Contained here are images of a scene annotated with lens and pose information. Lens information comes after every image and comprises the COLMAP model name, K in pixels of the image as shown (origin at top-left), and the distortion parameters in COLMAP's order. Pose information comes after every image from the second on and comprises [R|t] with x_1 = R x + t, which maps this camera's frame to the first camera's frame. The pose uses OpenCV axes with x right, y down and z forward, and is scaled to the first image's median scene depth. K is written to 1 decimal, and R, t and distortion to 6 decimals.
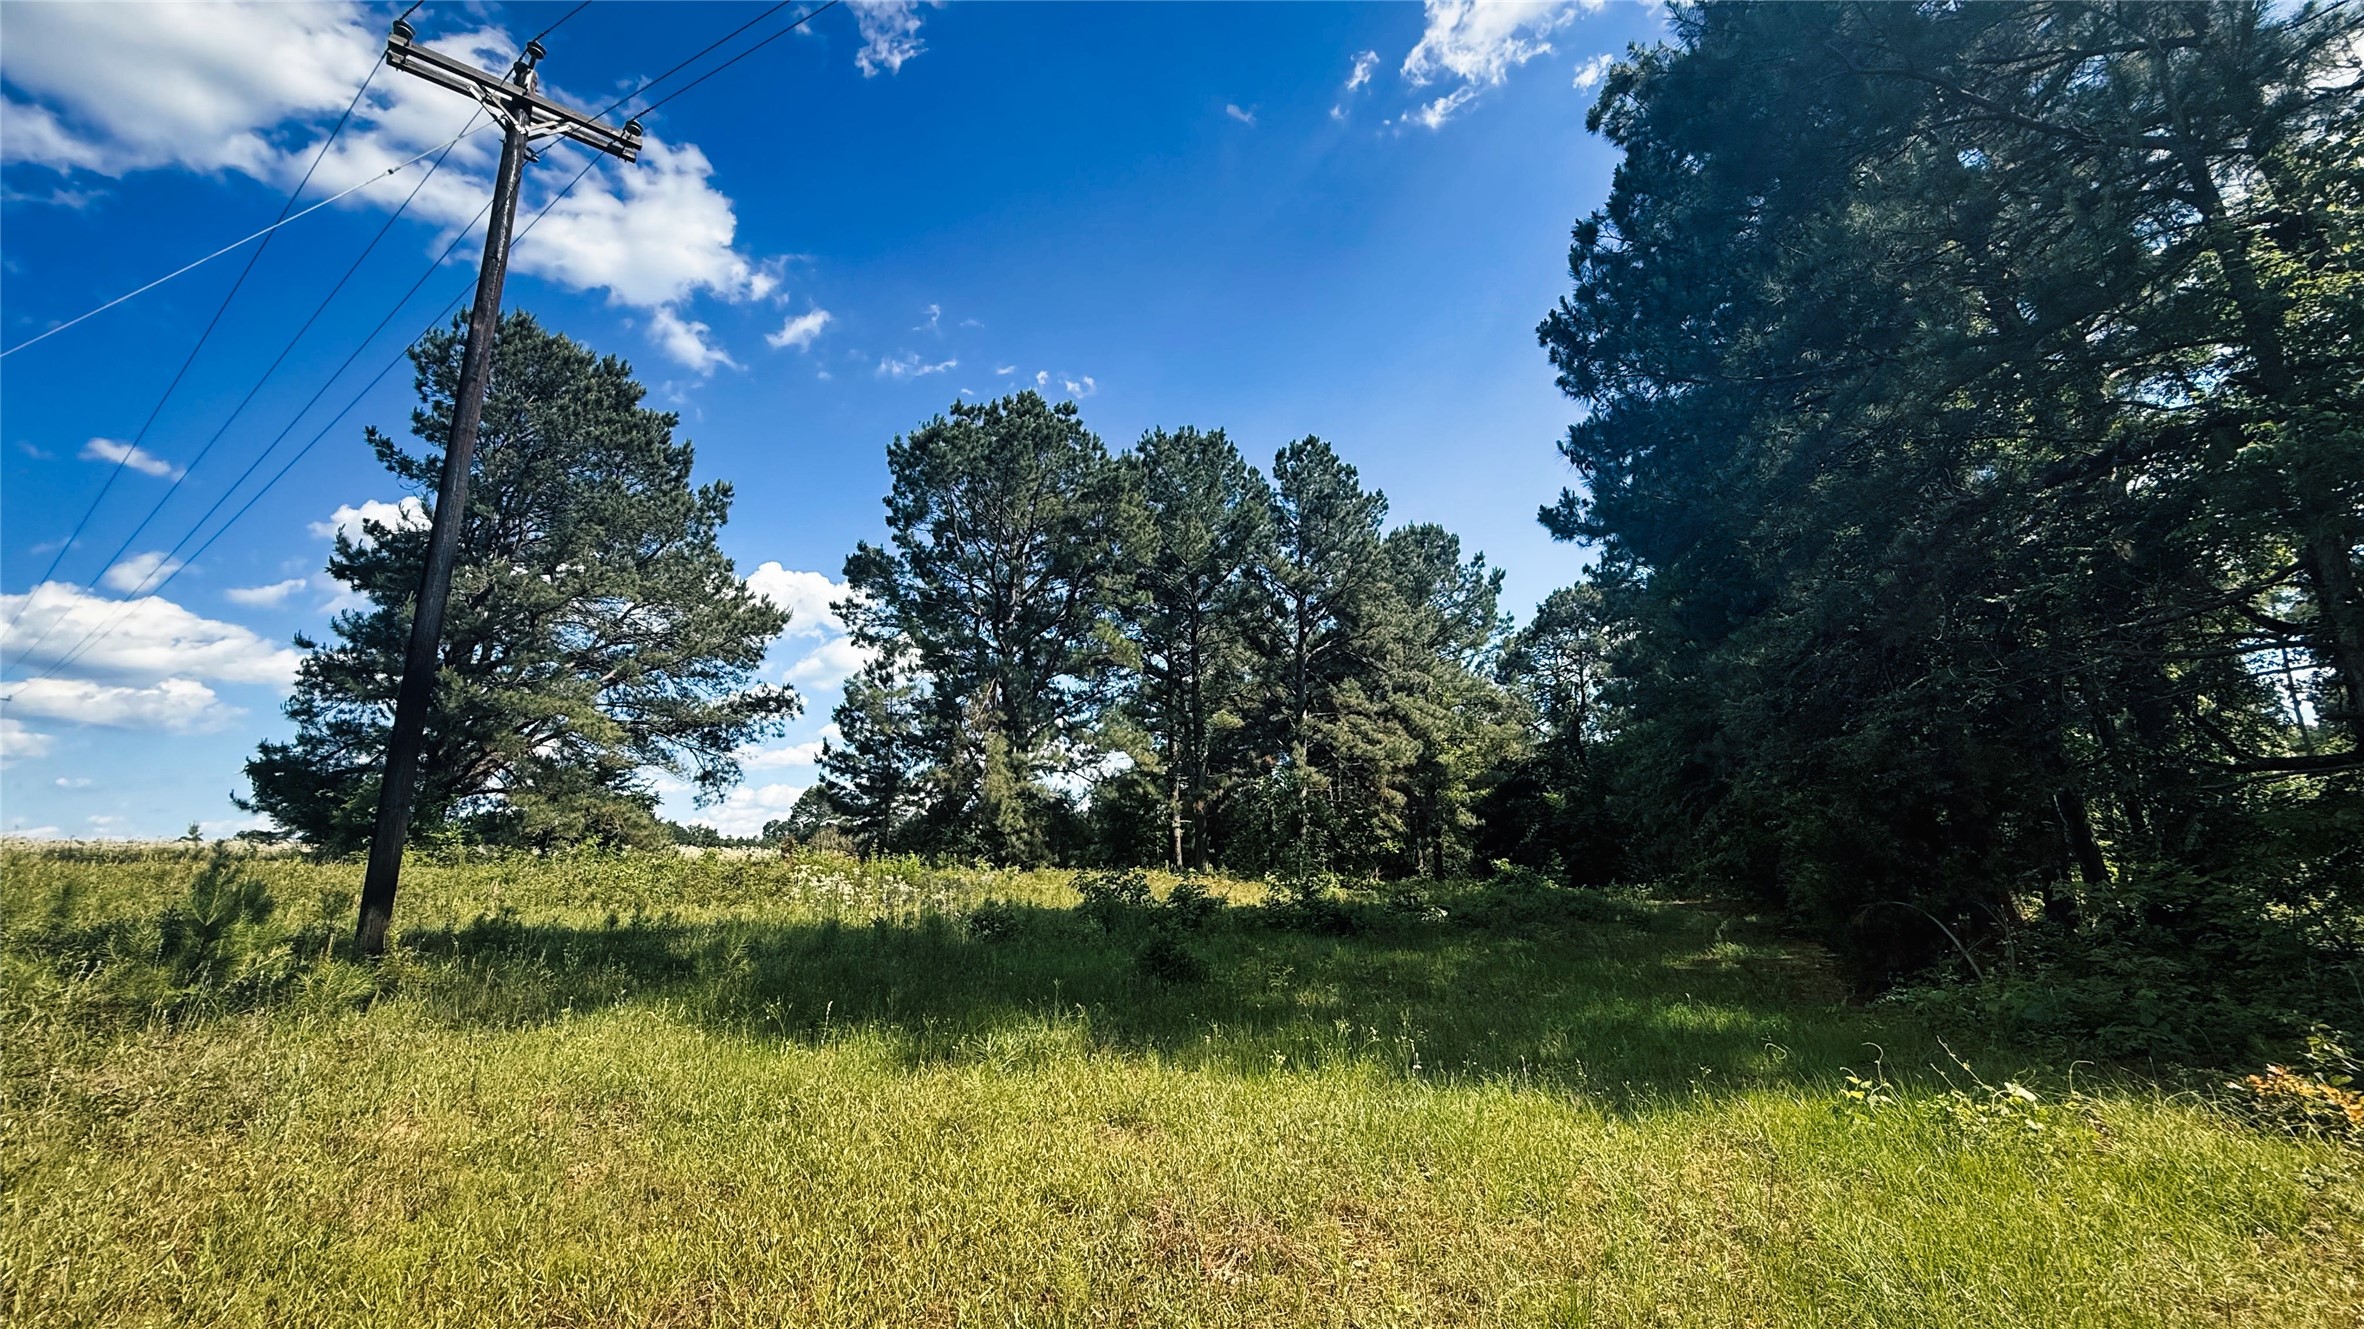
lens RADIAL K [[942.0, 0, 1188.1], [0, 942.0, 659.7], [0, 0, 1]] dist [-0.007020, 0.002038]
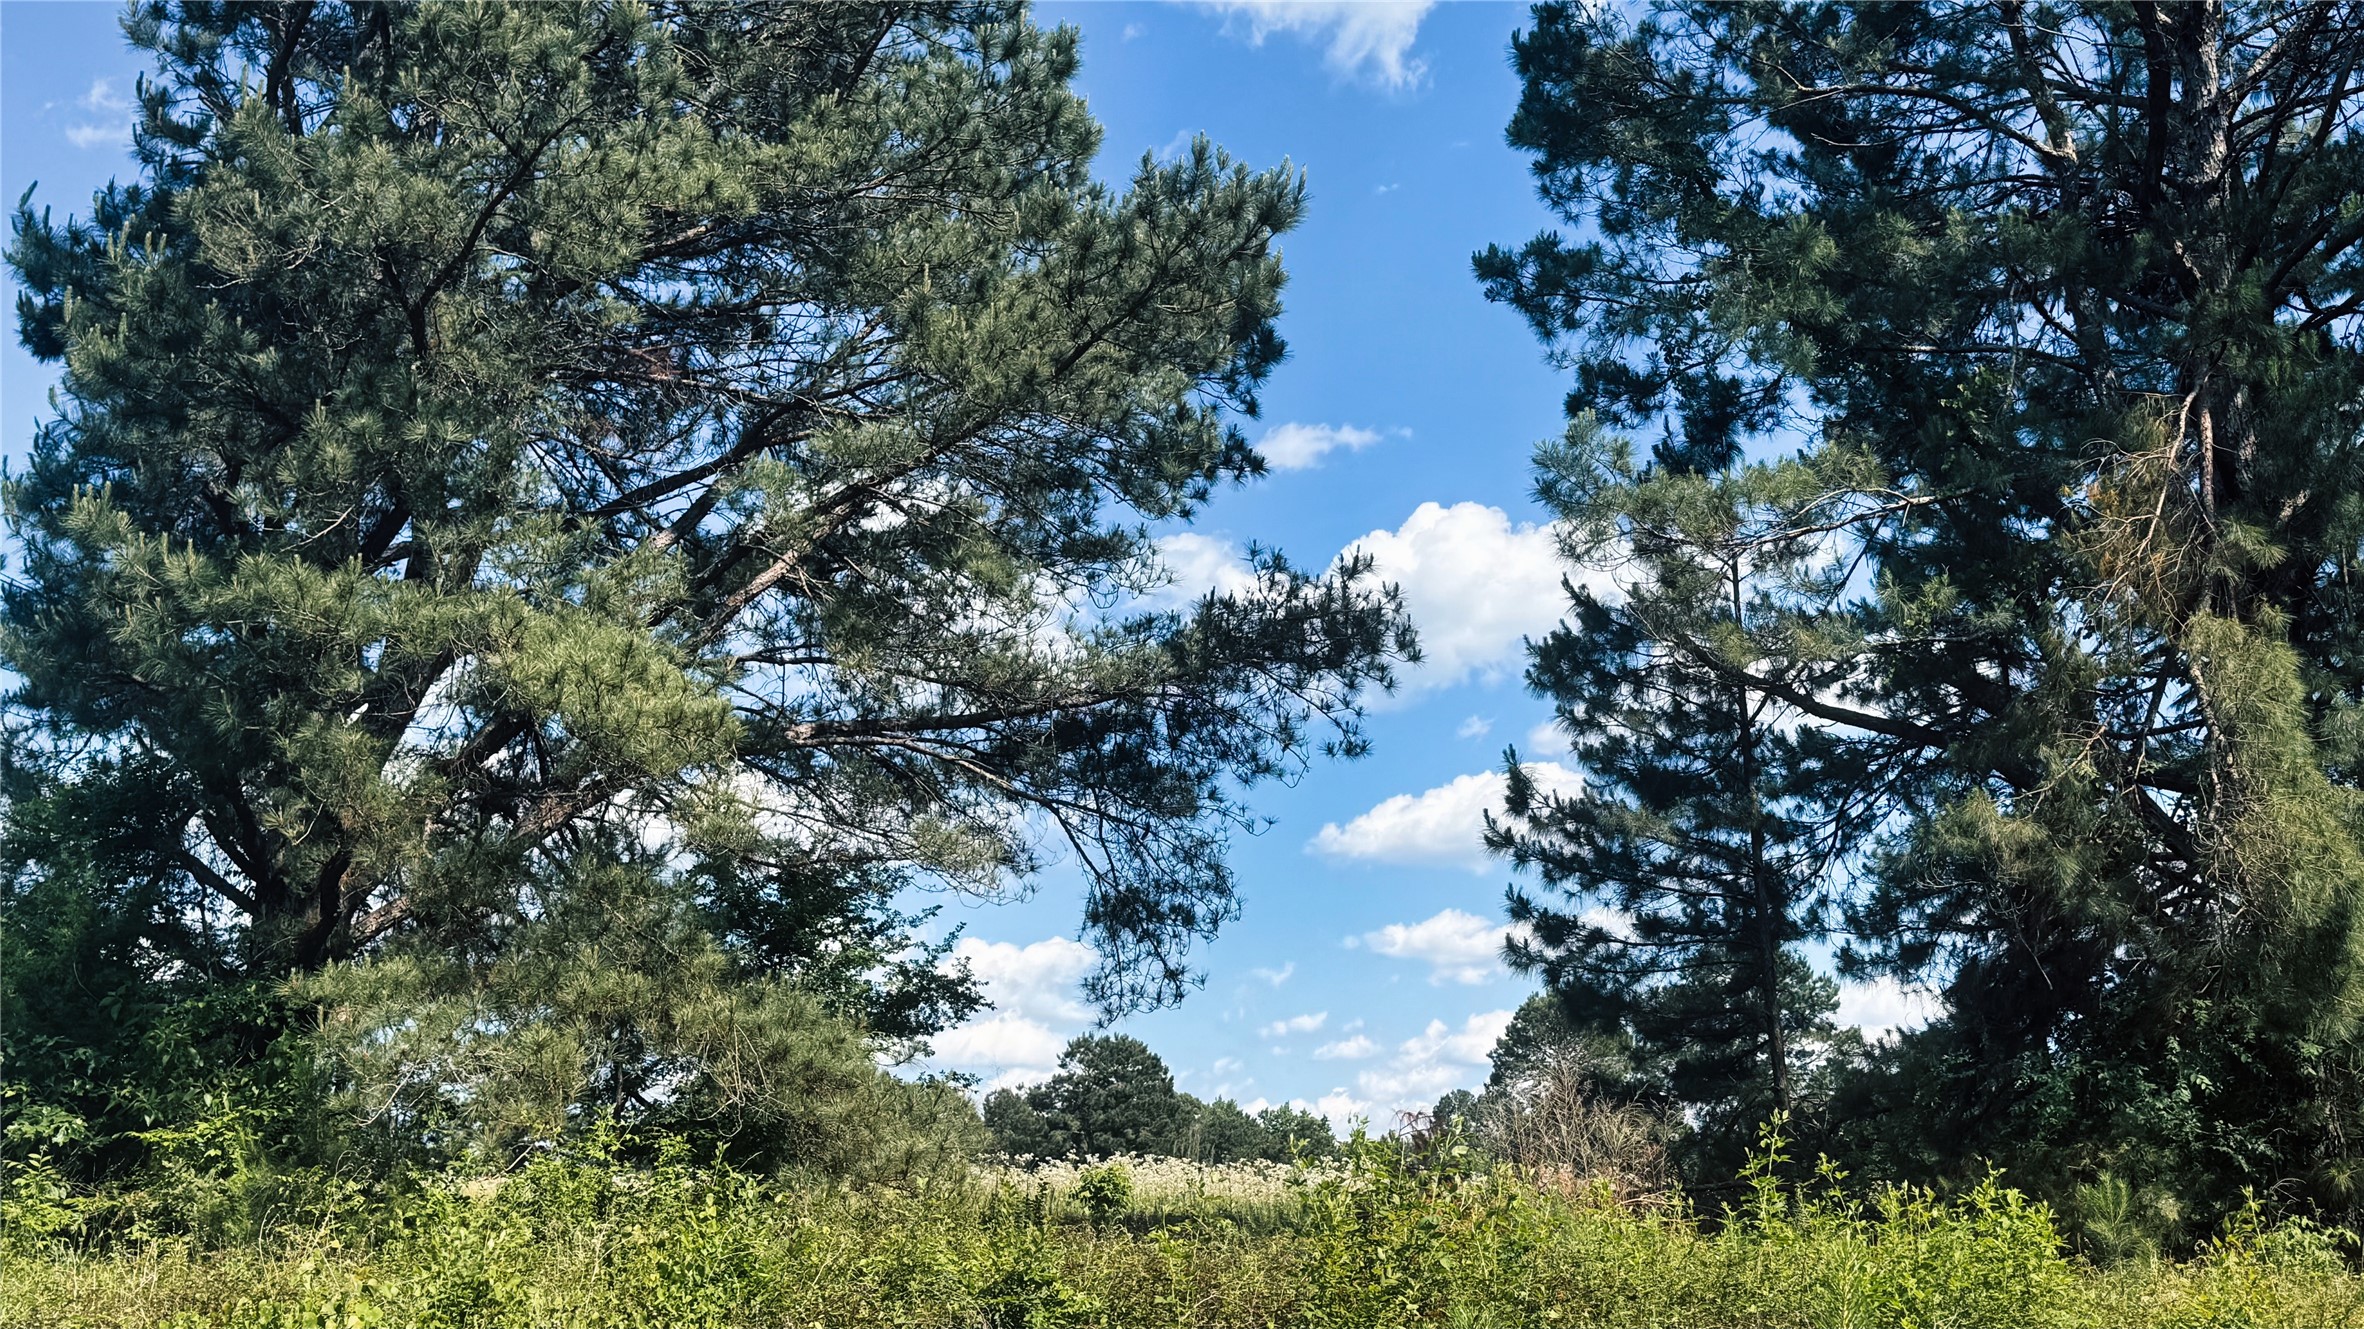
lens RADIAL K [[2510.0, 0, 1192.2], [0, 2510.0, 706.7], [0, 0, 1]] dist [0.085526, 0.000000]
pose [[0.868456, -0.099016, -0.485778, -0.125112], [0.107308, 0.994167, -0.010799, 0.073915], [0.484014, -0.042749, 0.874015, 0.357517]]
